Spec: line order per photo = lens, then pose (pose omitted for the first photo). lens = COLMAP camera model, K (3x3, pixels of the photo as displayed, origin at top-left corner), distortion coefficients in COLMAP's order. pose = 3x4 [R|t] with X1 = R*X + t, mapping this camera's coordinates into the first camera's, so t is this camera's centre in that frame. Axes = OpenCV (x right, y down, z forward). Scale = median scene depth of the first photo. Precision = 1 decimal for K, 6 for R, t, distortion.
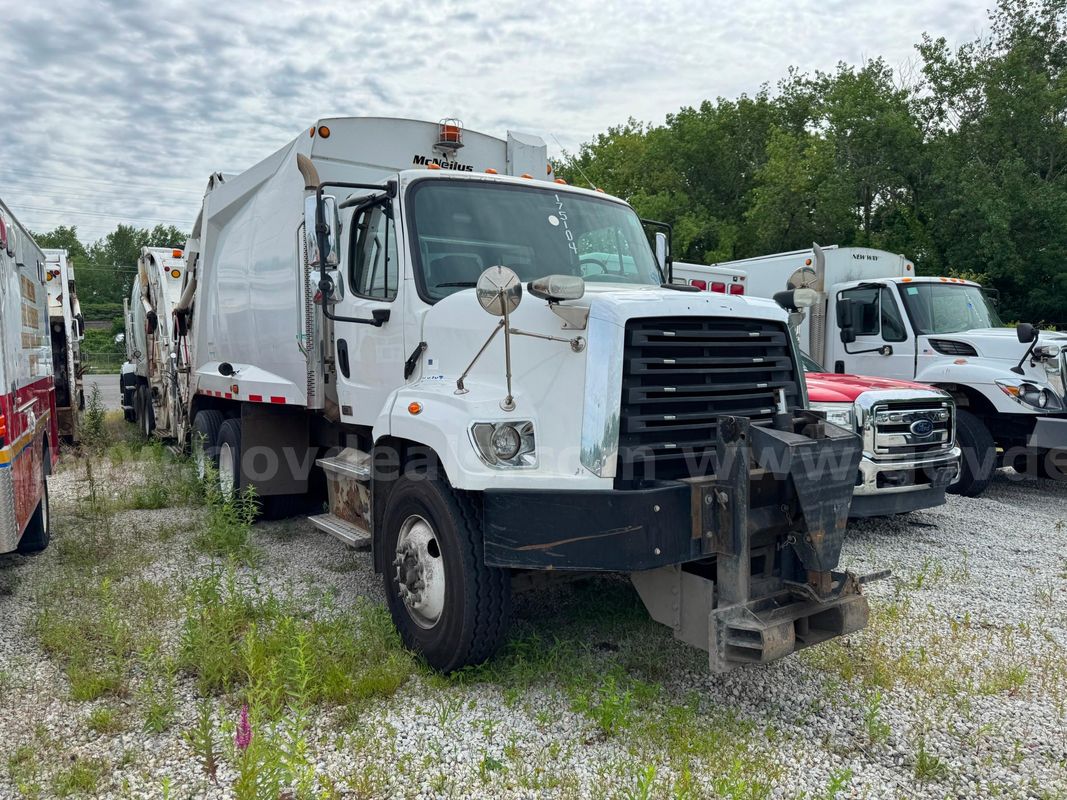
lens RADIAL K [[761.5, 0, 535.6], [0, 761.5, 393.2], [0, 0, 1]] dist [0.033028, -0.018093]
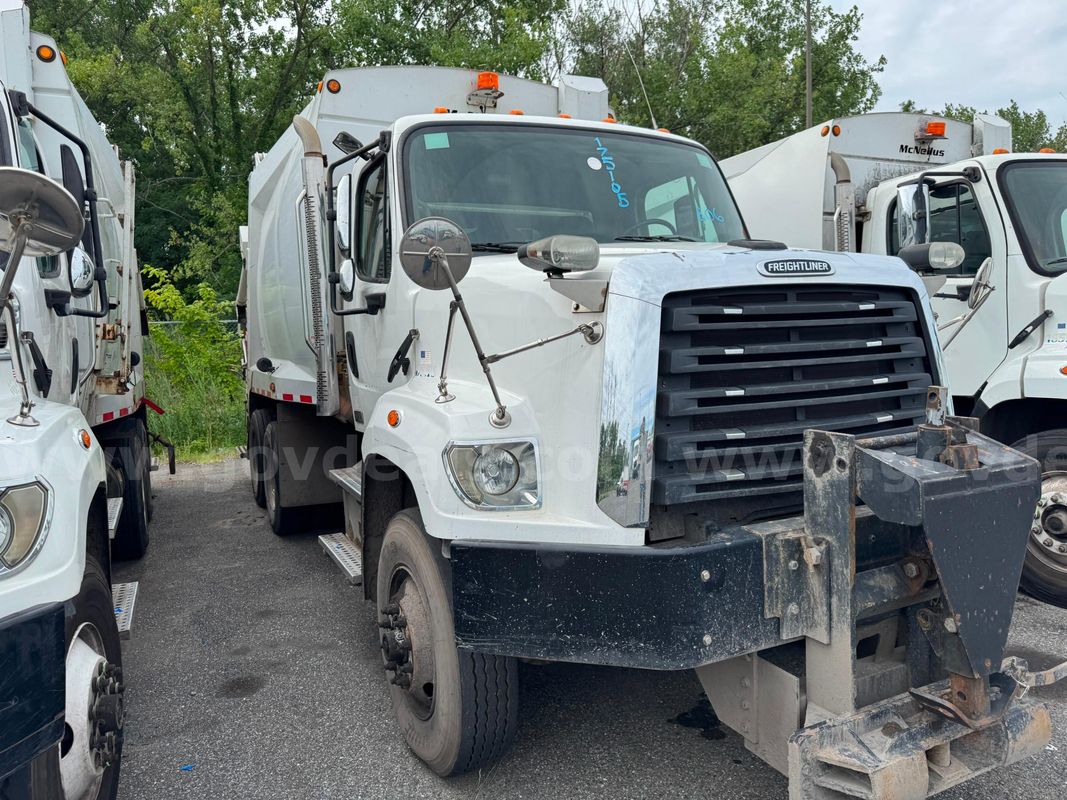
lens RADIAL K [[761.5, 0, 520.0], [0, 761.5, 388.5], [0, 0, 1]] dist [0.033028, -0.018093]
pose [[0.985440, -0.022277, -0.168558, 0.090595], [0.025663, 0.999510, 0.017935, -0.022983], [0.168076, -0.021999, 0.985528, 0.256751]]
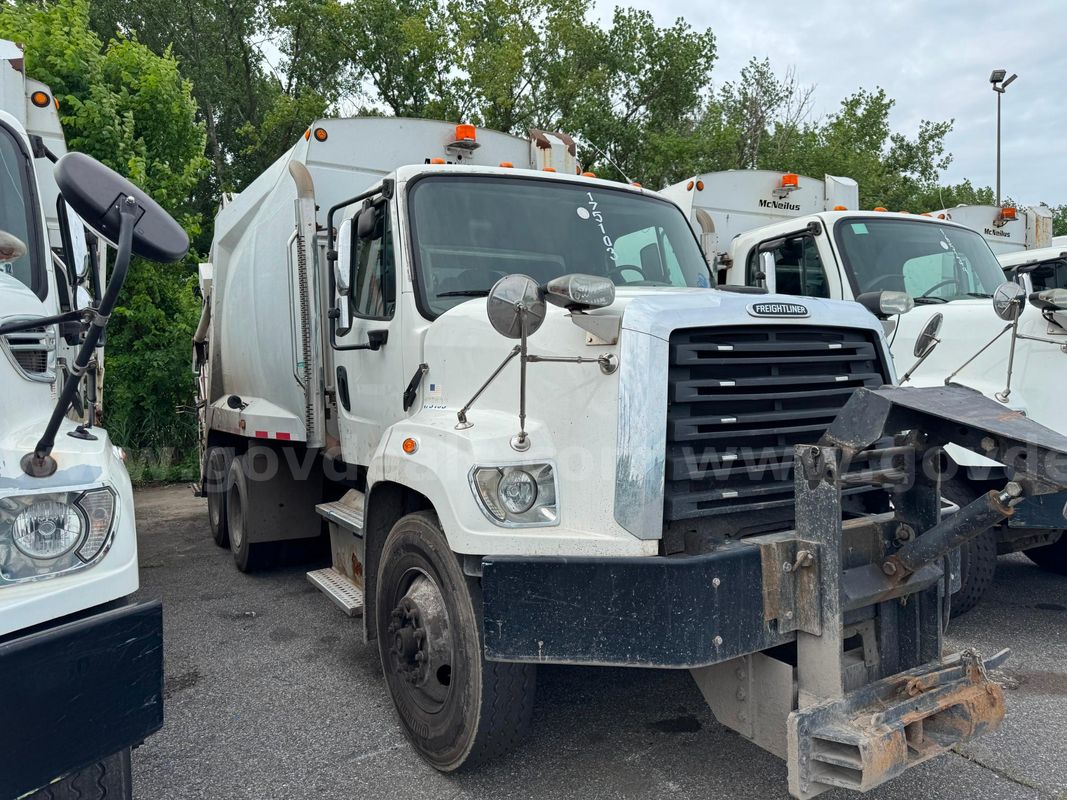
lens RADIAL K [[761.5, 0, 526.1], [0, 761.5, 398.2], [0, 0, 1]] dist [0.033028, -0.018093]
pose [[0.997008, -0.023689, -0.073581, 0.025313], [0.021859, 0.999434, -0.025569, -0.010023], [0.074145, 0.023884, 0.996961, 0.187351]]
